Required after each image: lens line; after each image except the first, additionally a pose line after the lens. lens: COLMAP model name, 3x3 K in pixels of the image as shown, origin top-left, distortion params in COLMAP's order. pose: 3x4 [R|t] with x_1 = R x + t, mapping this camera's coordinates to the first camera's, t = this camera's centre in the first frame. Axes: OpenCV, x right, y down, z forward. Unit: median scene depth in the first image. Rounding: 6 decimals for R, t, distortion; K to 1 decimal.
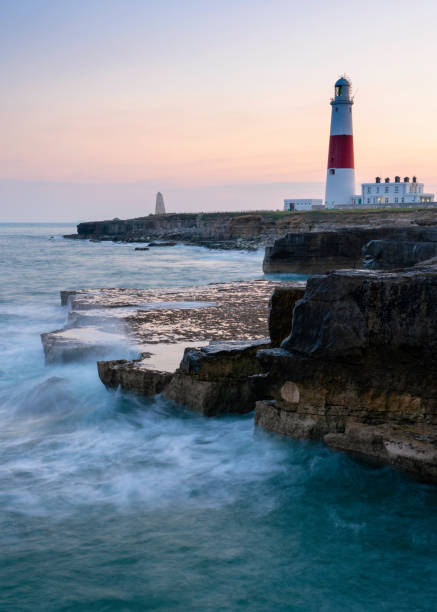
lens RADIAL K [[859.0, 0, 213.6], [0, 859.0, 300.6], [0, 0, 1]] dist [0.049831, 0.000000]
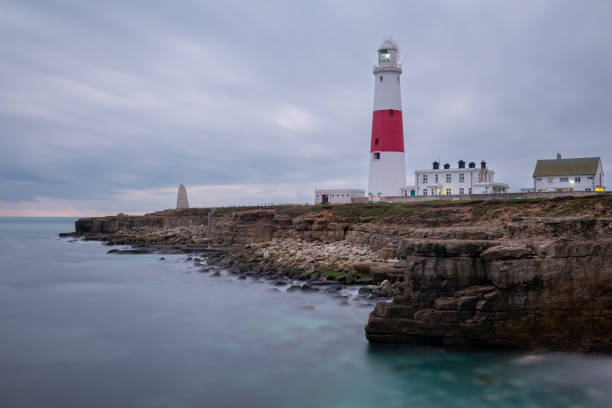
lens RADIAL K [[597.5, 0, 287.9], [0, 597.5, 210.8], [0, 0, 1]] dist [-0.010801, 0.000000]
pose [[0.999990, 0.002845, -0.003304, 0.066896], [-0.003161, 0.994988, -0.099941, -0.050985], [0.003003, 0.099950, 0.994988, 0.527466]]
